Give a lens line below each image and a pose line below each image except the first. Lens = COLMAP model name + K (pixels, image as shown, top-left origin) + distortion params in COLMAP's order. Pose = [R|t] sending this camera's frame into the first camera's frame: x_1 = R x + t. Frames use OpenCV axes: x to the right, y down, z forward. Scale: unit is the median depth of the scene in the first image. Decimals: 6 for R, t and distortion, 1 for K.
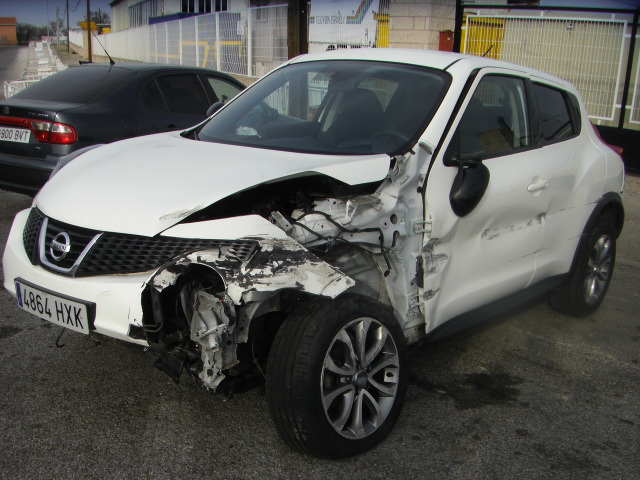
lens RADIAL K [[720.1, 0, 286.2], [0, 720.1, 335.5], [0, 0, 1]] dist [-0.157284, 0.047201]
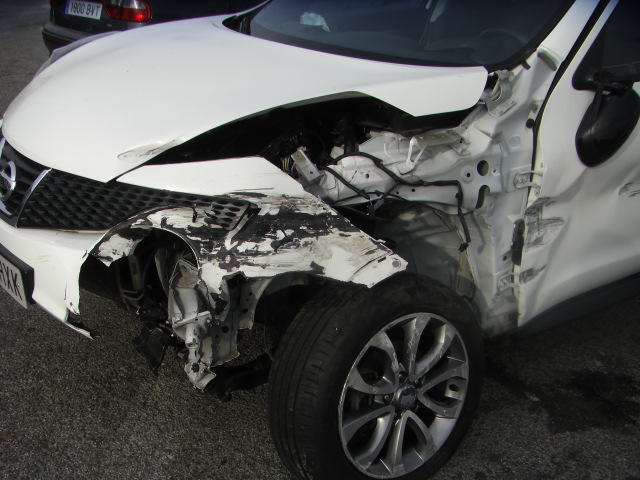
lens RADIAL K [[720.1, 0, 286.2], [0, 720.1, 335.5], [0, 0, 1]] dist [-0.157284, 0.047201]
pose [[0.979472, 0.107282, -0.170659, 0.095152], [-0.078328, 0.982641, 0.168171, -0.100372], [0.185738, -0.151352, 0.970873, 0.285557]]
